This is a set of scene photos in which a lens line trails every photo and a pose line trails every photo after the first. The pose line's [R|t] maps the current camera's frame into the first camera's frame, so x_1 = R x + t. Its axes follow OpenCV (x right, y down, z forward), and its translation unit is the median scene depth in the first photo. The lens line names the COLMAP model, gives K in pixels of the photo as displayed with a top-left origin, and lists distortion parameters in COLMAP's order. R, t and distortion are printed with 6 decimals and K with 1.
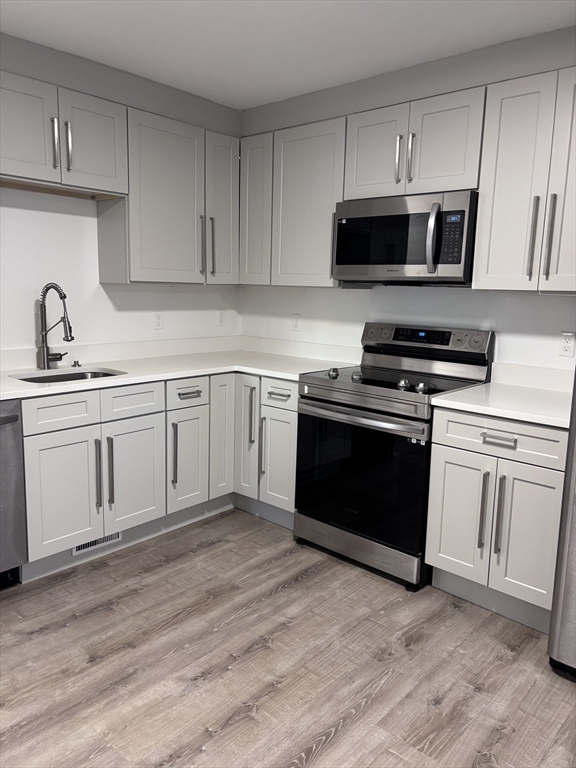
lens RADIAL K [[583.3, 0, 279.8], [0, 583.3, 376.3], [0, 0, 1]] dist [0.051047, -0.044647]
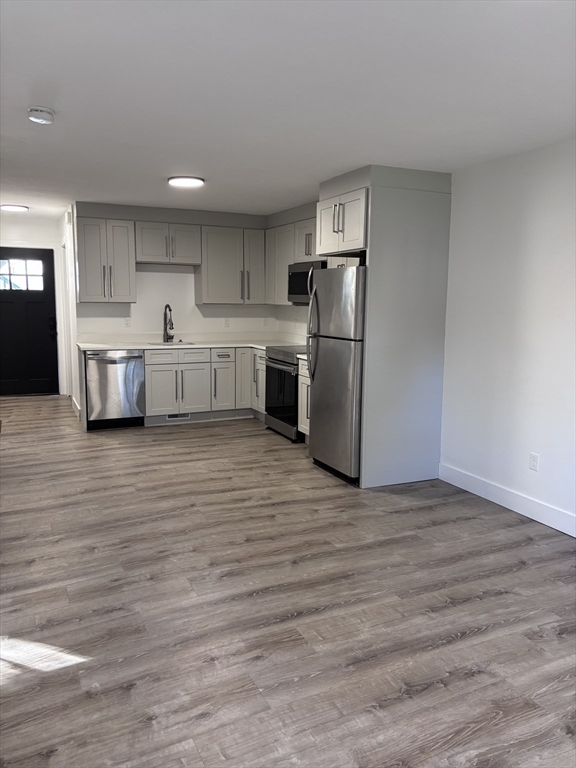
lens RADIAL K [[583.3, 0, 295.1], [0, 583.3, 389.8], [0, 0, 1]] dist [0.051047, -0.044647]
pose [[0.928635, 0.048772, -0.367776, 0.912554], [-0.050474, 0.998713, 0.004995, 0.135921], [0.367546, 0.013924, 0.929901, -0.926079]]
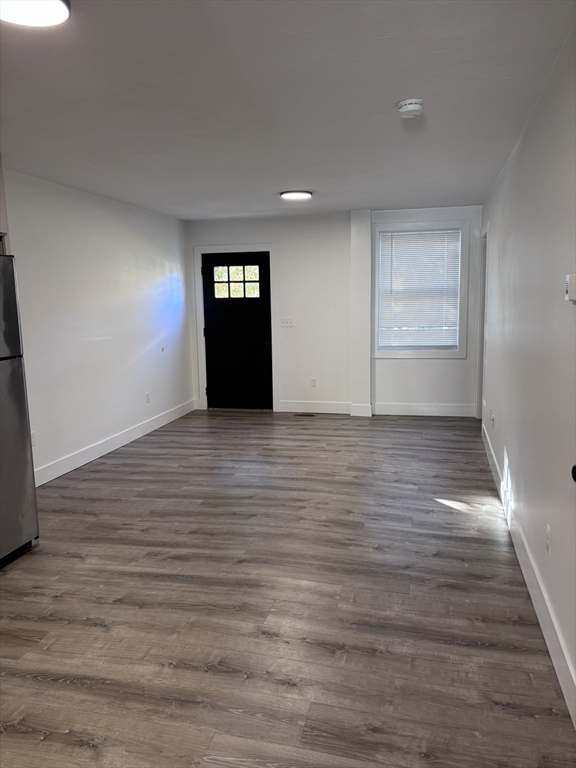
lens RADIAL K [[583.3, 0, 288.1], [0, 583.3, 384.3], [0, 0, 1]] dist [0.051047, -0.044647]
pose [[-0.478394, -0.136063, 0.867540, -0.705988], [0.150236, 0.960677, 0.233515, -0.120018], [-0.865199, 0.242048, -0.439140, 0.561163]]
